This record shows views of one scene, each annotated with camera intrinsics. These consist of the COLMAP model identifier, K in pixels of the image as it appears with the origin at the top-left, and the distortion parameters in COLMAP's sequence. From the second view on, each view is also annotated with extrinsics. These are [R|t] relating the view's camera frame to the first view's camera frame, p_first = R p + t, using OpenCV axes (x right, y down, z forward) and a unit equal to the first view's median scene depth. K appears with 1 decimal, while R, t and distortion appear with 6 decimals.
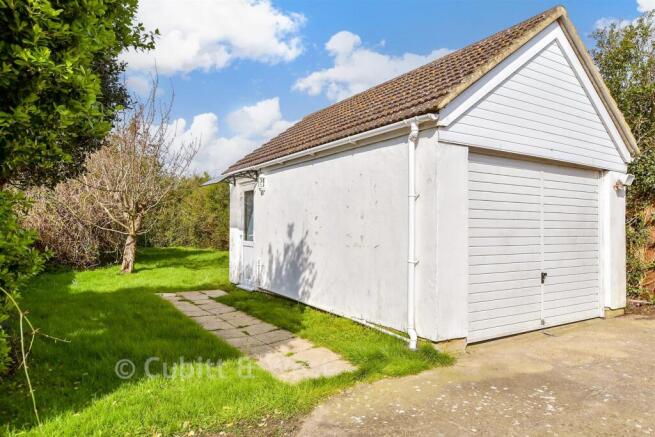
lens RADIAL K [[424.9, 0, 327.5], [0, 424.9, 218.5], [0, 0, 1]] dist [0.001653, -0.000106]
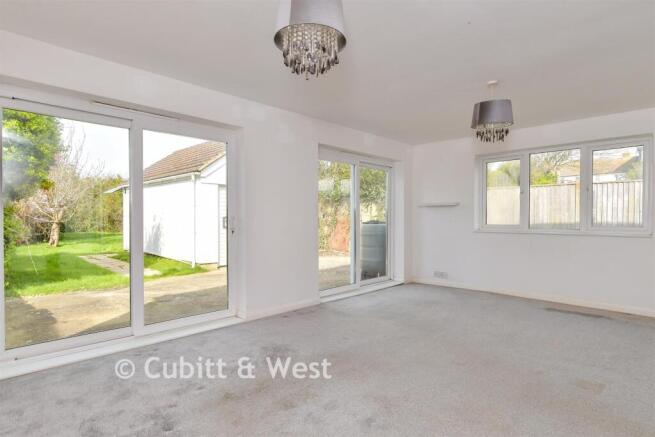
lens RADIAL K [[347.8, 0, 327.5], [0, 347.8, 218.5], [0, 0, 1]] dist [0.000067, -0.000241]
pose [[0.971894, -0.005438, 0.235358, 0.240545], [-0.001292, 0.999595, 0.028430, -0.016062], [-0.235417, -0.027935, 0.971493, -0.553063]]
